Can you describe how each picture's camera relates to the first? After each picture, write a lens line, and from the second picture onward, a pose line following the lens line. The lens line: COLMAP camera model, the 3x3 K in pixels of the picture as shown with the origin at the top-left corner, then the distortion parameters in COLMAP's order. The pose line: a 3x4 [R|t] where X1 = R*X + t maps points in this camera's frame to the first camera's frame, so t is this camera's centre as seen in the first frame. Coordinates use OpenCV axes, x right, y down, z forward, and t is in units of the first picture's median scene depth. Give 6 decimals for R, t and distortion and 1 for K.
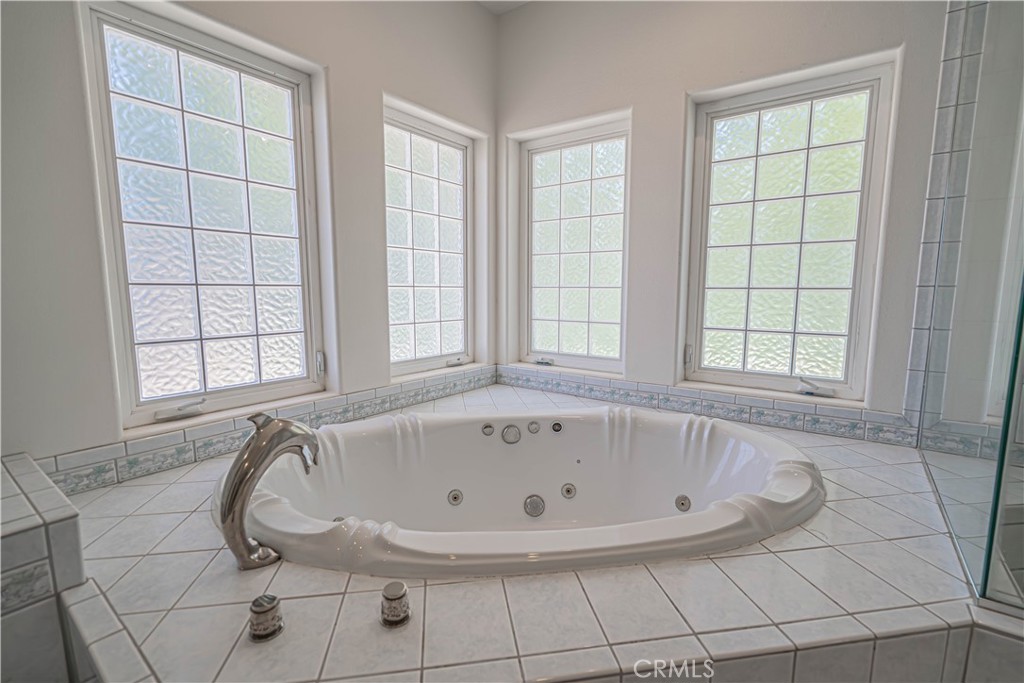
lens RADIAL K [[460.7, 0, 513.6], [0, 460.7, 344.3], [0, 0, 1]] dist [-0.009981, 0.004260]
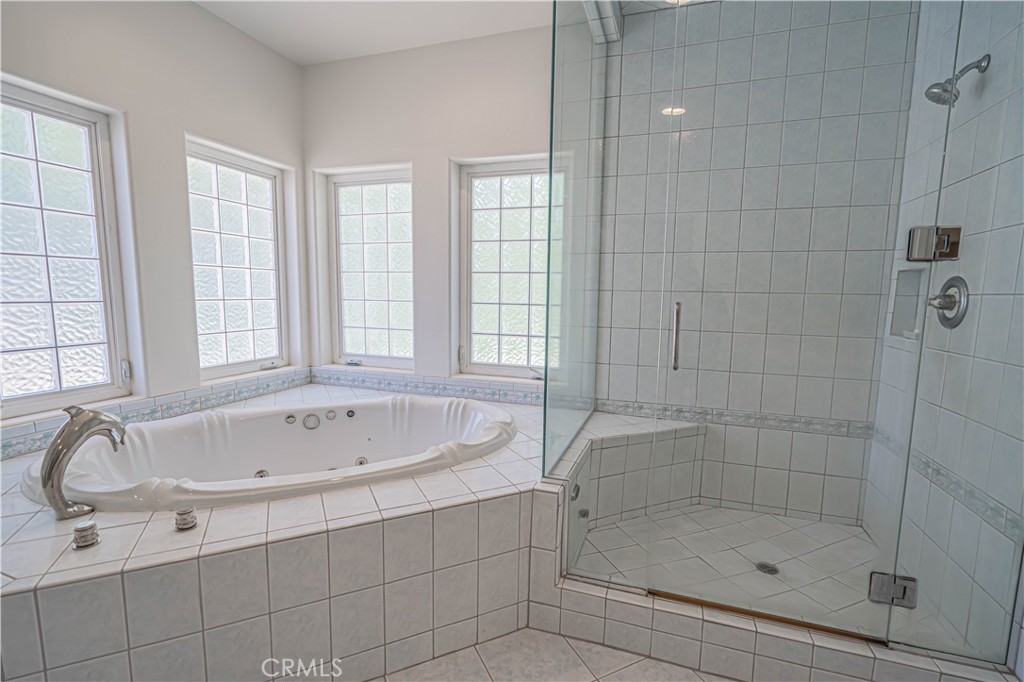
lens RADIAL K [[460.7, 0, 512.6], [0, 460.7, 344.7], [0, 0, 1]] dist [-0.009981, 0.004260]
pose [[0.954129, -0.022592, 0.298543, 0.141408], [0.022829, 0.999736, 0.002693, -0.003168], [-0.298525, 0.004245, 0.954392, -0.333461]]
